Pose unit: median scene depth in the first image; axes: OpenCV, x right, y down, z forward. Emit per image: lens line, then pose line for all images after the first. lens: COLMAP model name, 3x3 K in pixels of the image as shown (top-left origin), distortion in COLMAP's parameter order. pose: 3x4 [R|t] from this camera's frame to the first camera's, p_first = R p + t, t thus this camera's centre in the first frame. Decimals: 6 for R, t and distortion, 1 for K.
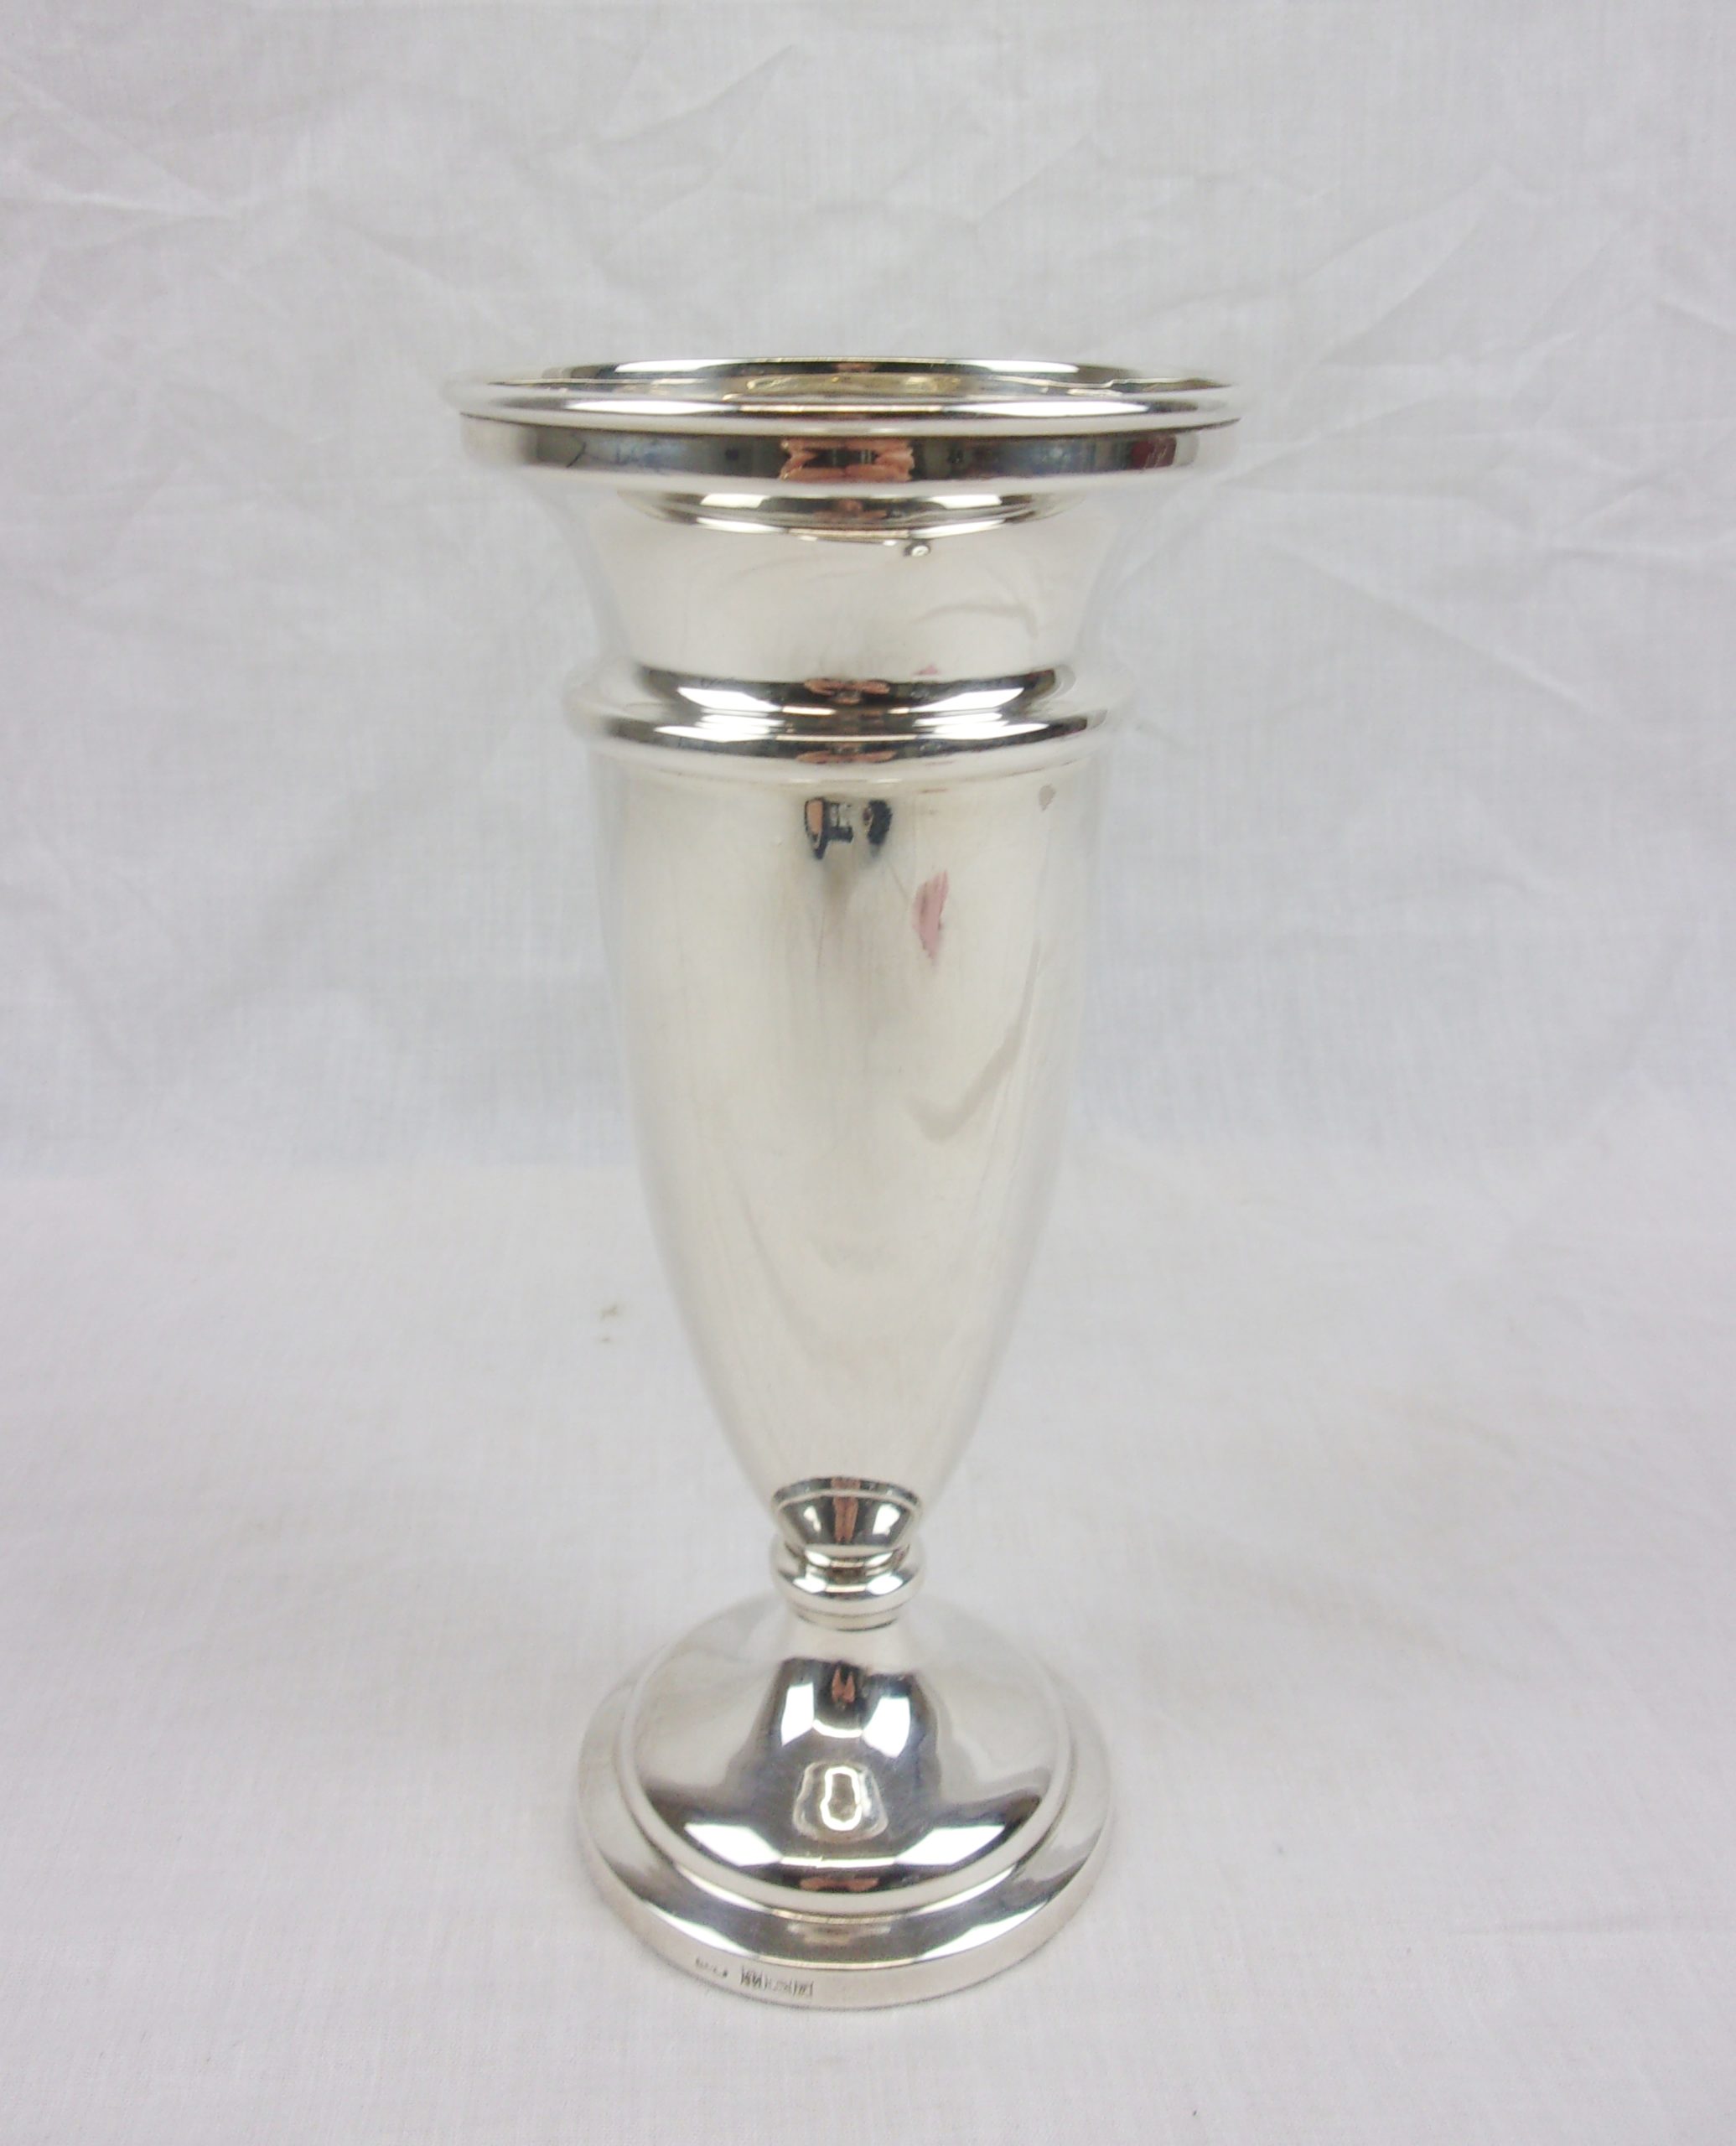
lens RADIAL K [[1903.0, 0, 862.1], [0, 1903.0, 1048.7], [0, 0, 1]] dist [-0.001251, -0.052077]
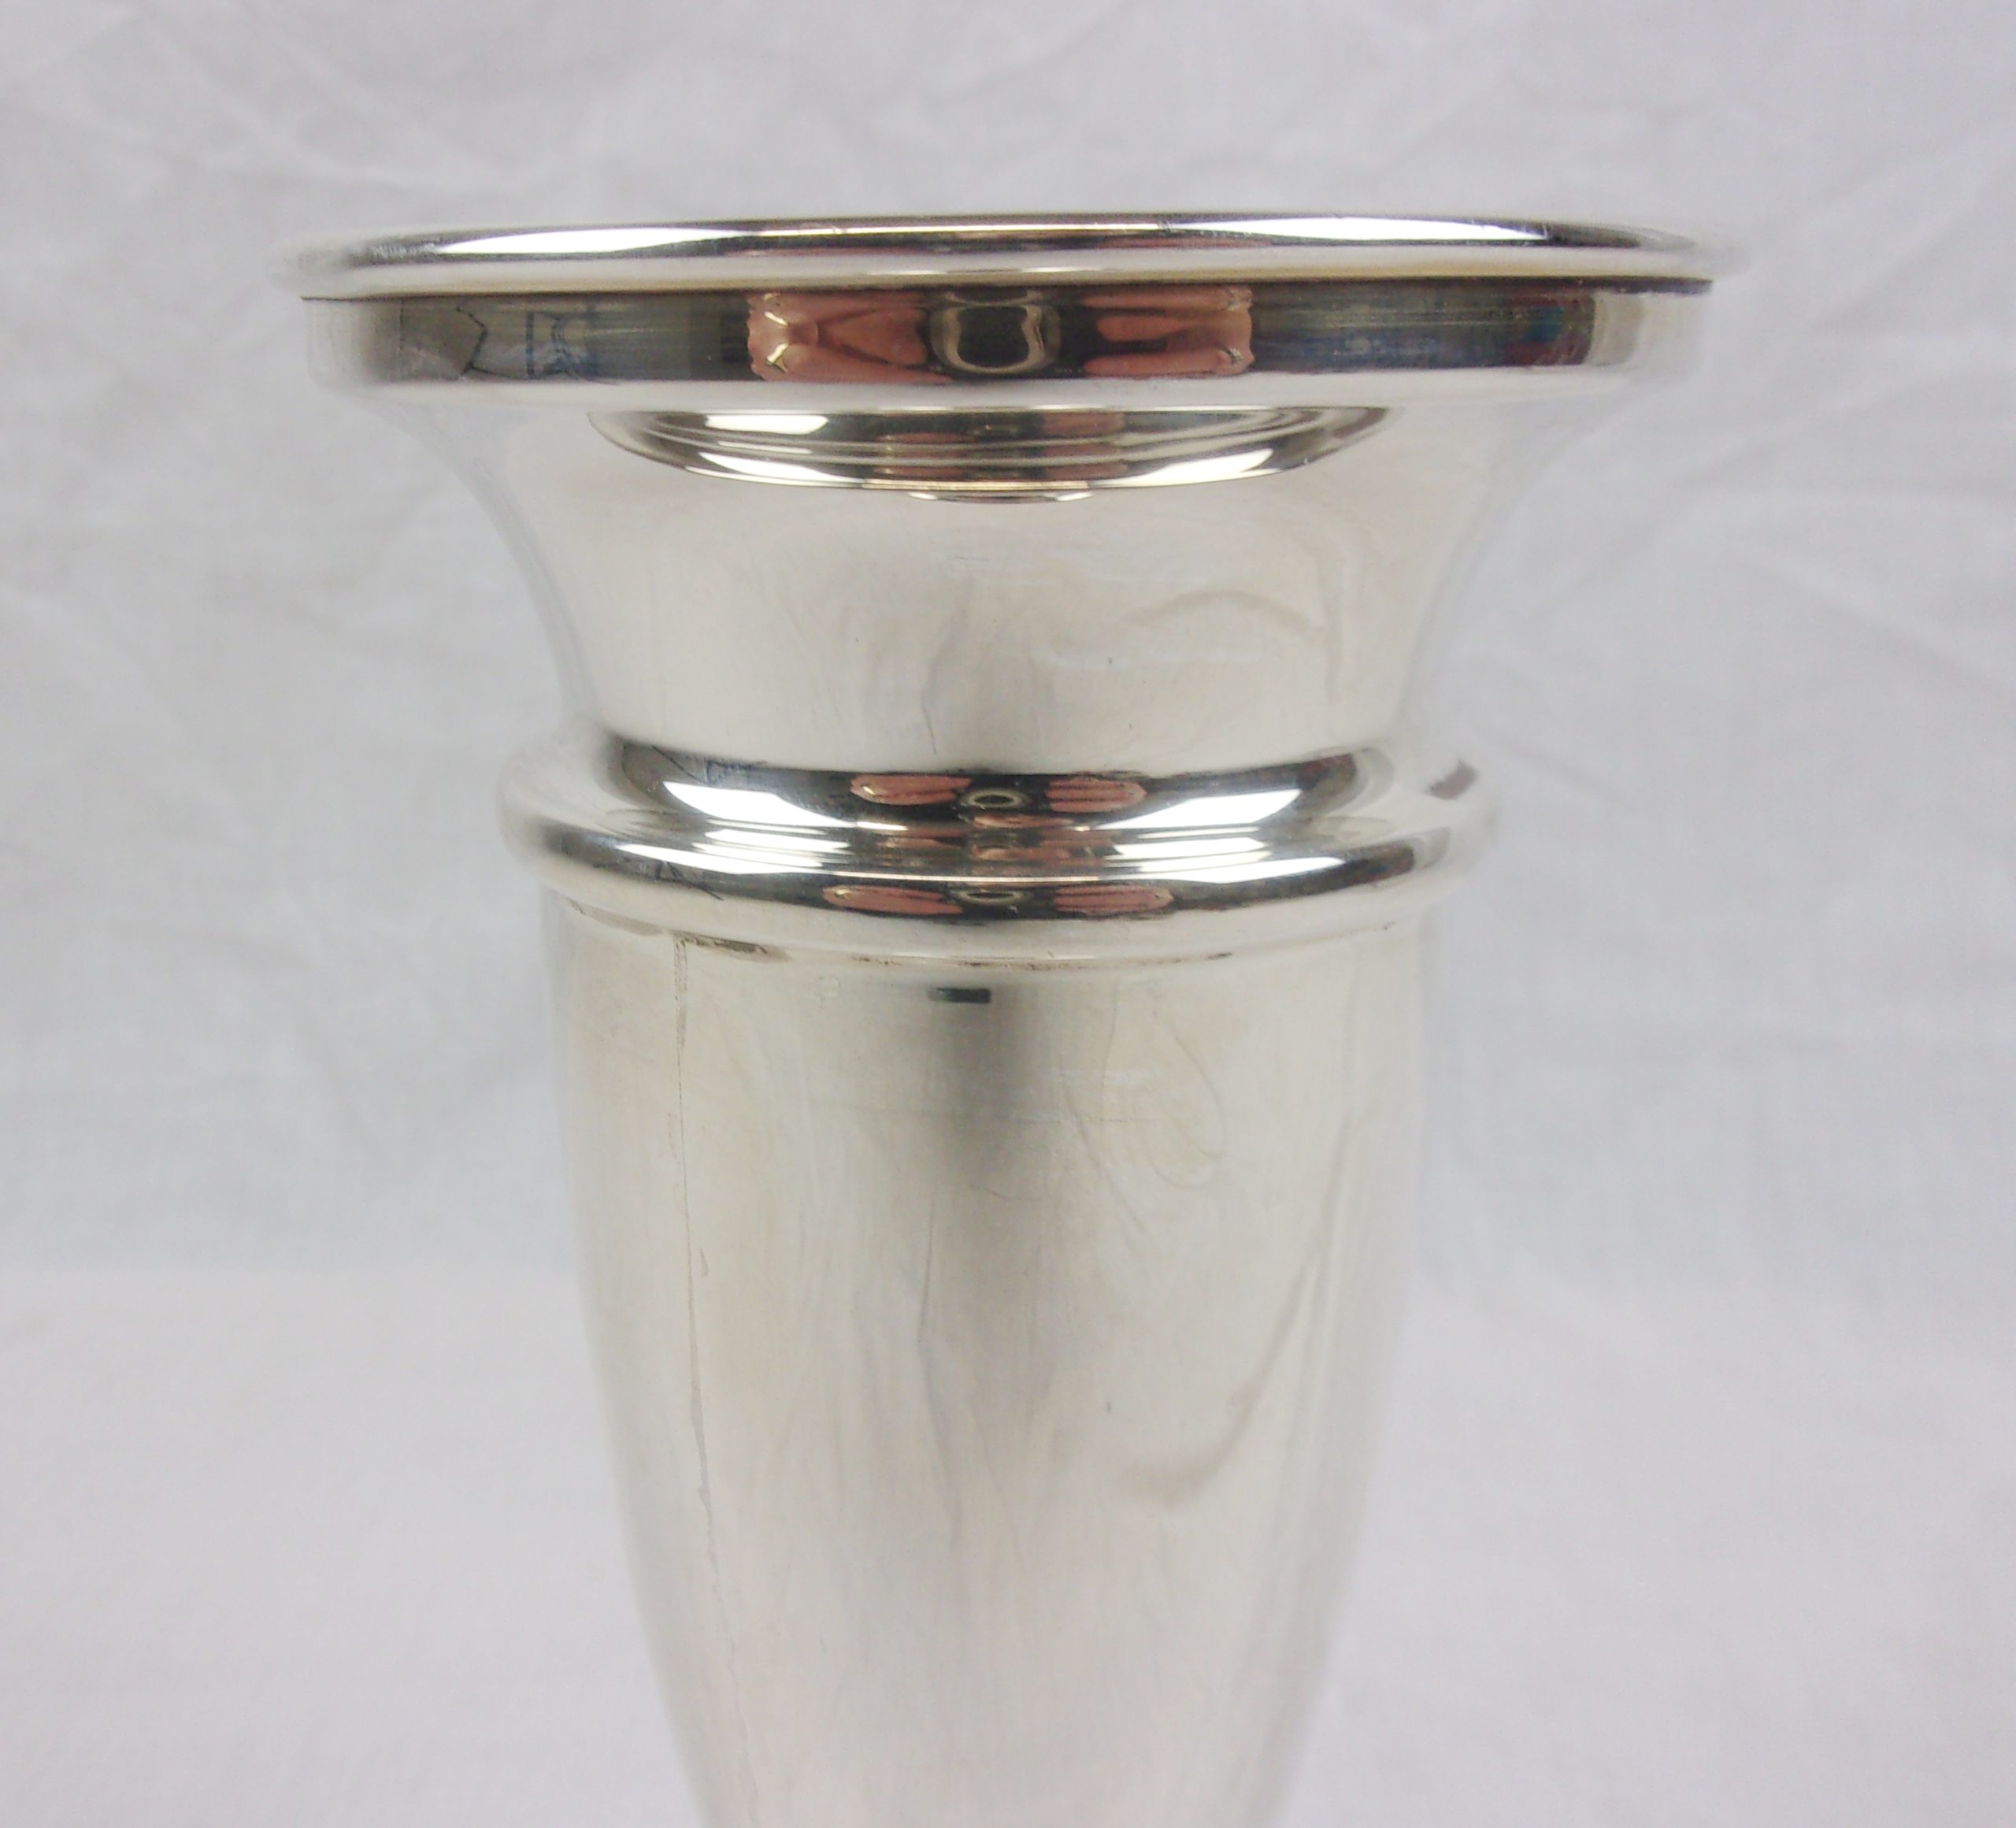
lens RADIAL K [[1696.7, 0, 1101.9], [0, 1696.7, 910.7], [0, 0, 1]] dist [-0.006850, -0.019774]
pose [[0.990731, 0.024395, -0.133633, 0.078811], [-0.032906, 0.997542, -0.061859, -0.104968], [0.131796, 0.065683, 0.989098, 0.445508]]
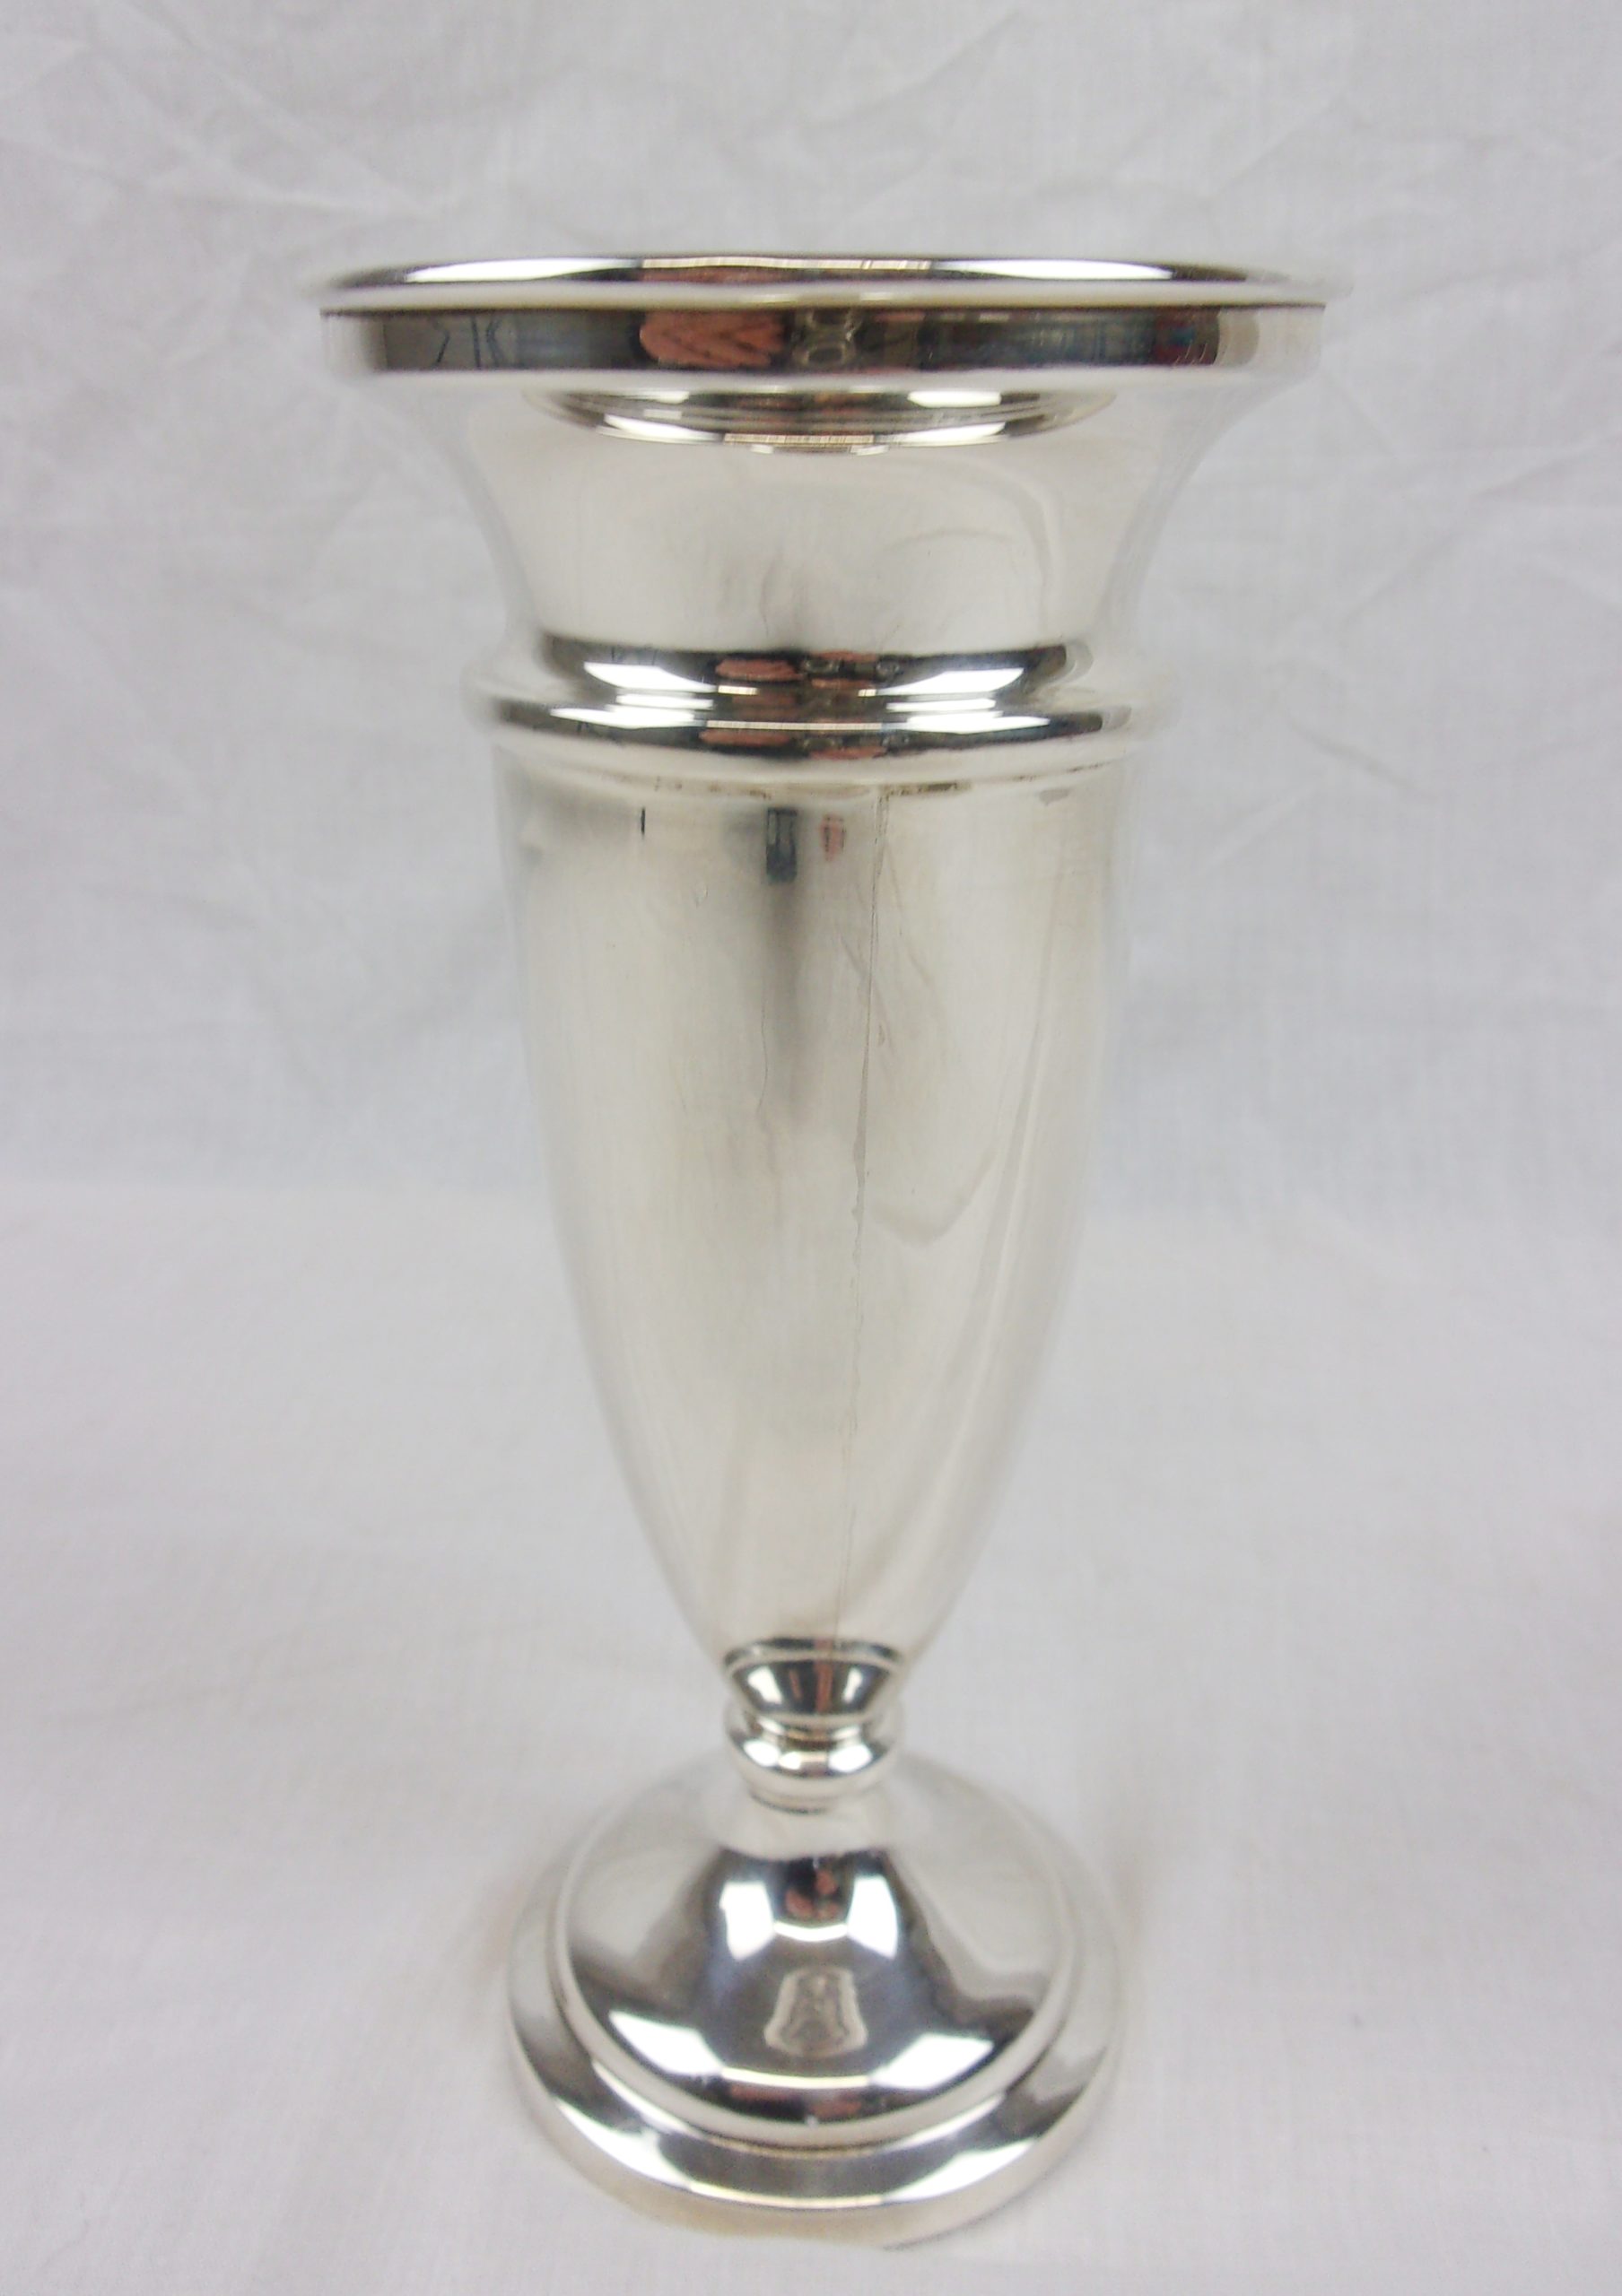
lens RADIAL K [[1718.5, 0, 949.8], [0, 1718.5, 1136.3], [0, 0, 1]] dist [0.041936, -0.053695]
pose [[0.985938, 0.052660, -0.158594, 0.148623], [-0.048215, 0.998332, 0.031753, -0.016466], [0.160002, -0.023660, 0.986833, 0.249947]]
